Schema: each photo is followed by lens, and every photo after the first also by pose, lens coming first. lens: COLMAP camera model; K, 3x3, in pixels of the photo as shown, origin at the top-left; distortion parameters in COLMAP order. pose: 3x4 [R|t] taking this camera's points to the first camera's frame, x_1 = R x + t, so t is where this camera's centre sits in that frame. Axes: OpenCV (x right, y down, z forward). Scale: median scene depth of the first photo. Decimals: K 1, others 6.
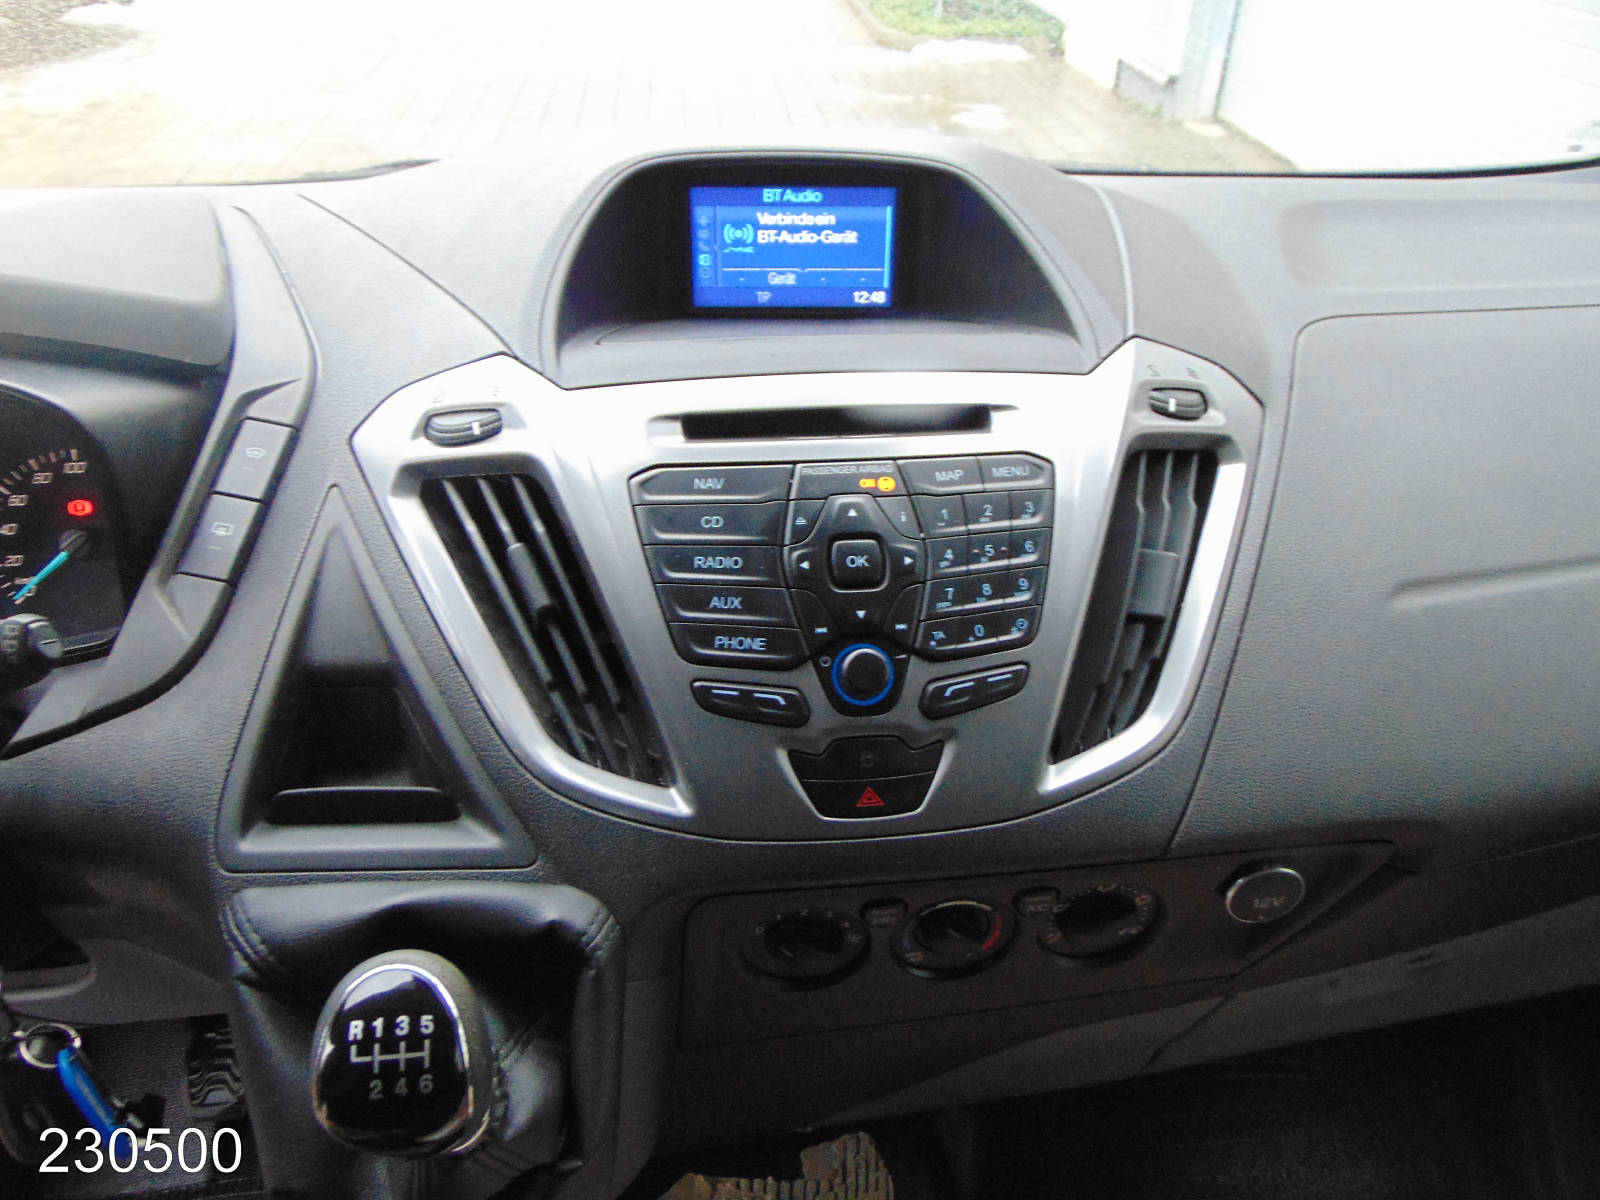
lens RADIAL K [[1164.9, 0, 799.2], [0, 1164.9, 595.1], [0, 0, 1]] dist [-0.024738, 0.028829]
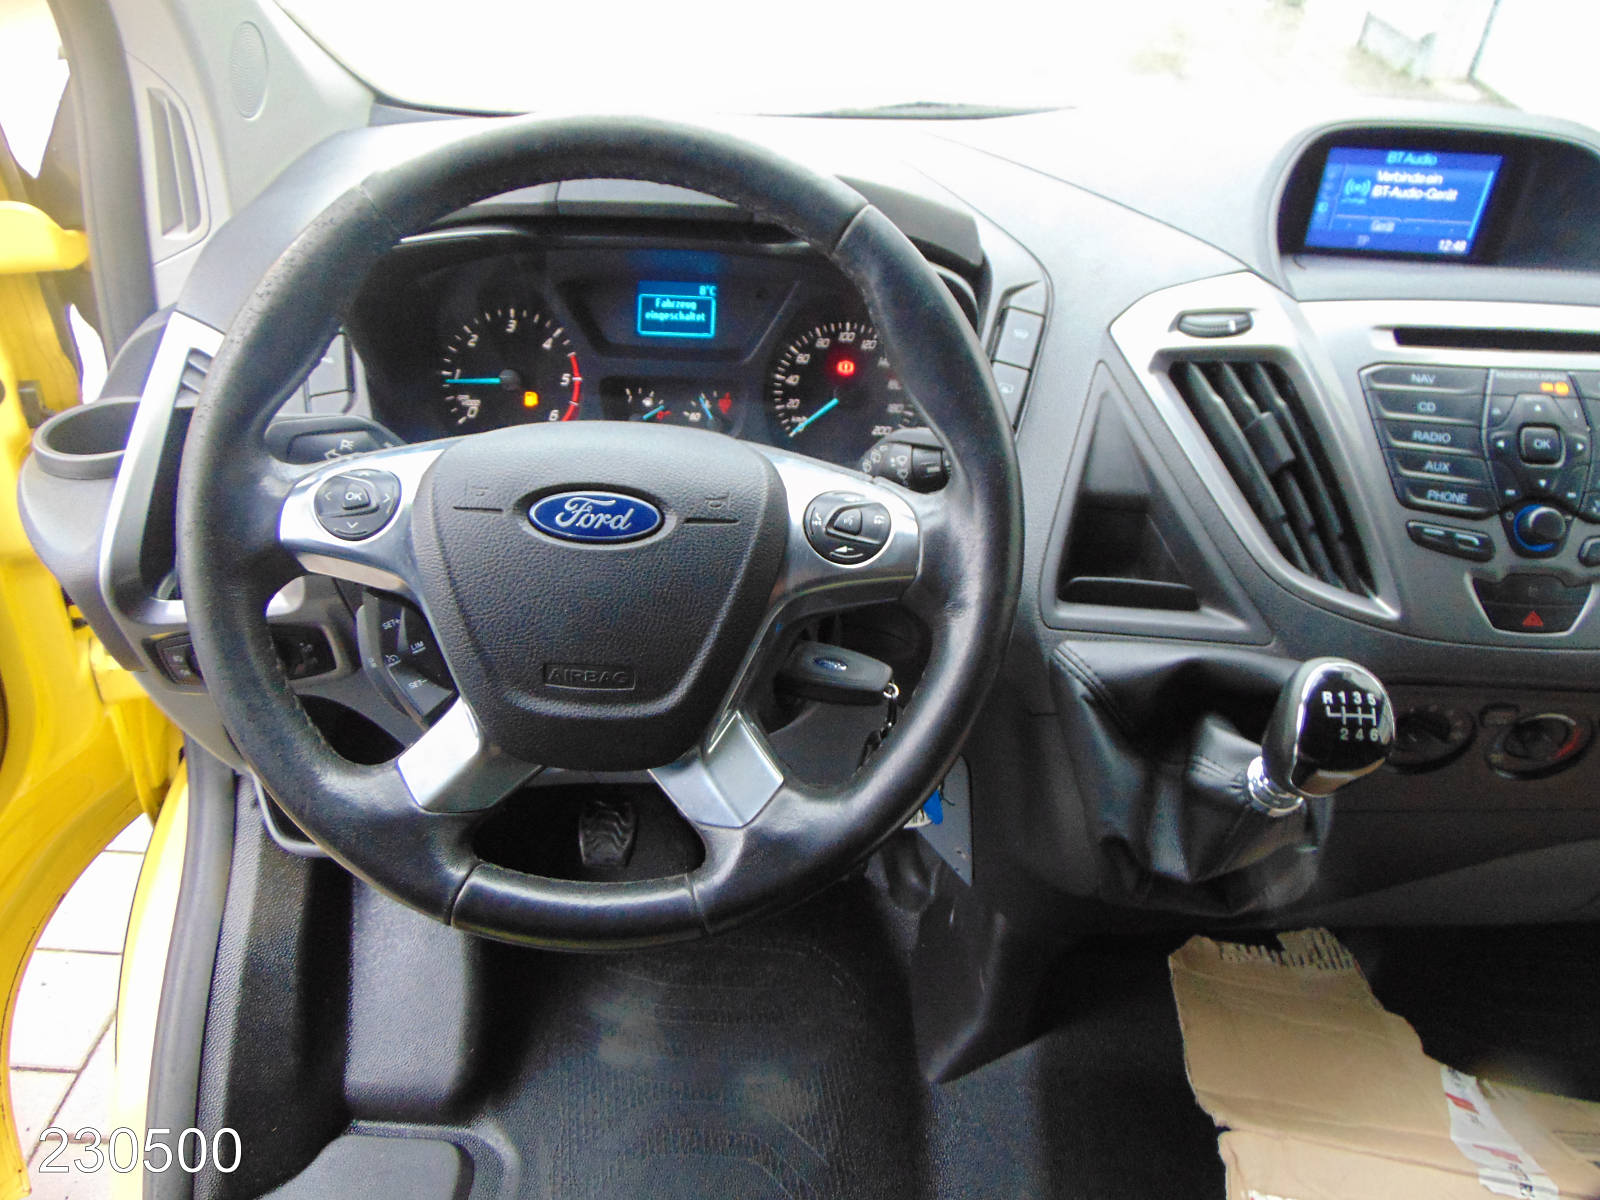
lens RADIAL K [[1164.9, 0, 791.9], [0, 1164.9, 604.5], [0, 0, 1]] dist [-0.024738, 0.028829]
pose [[0.990259, 0.093073, -0.103562, -0.635795], [-0.087101, 0.994344, 0.060775, 0.145752], [0.108632, -0.051163, 0.992765, -0.422896]]
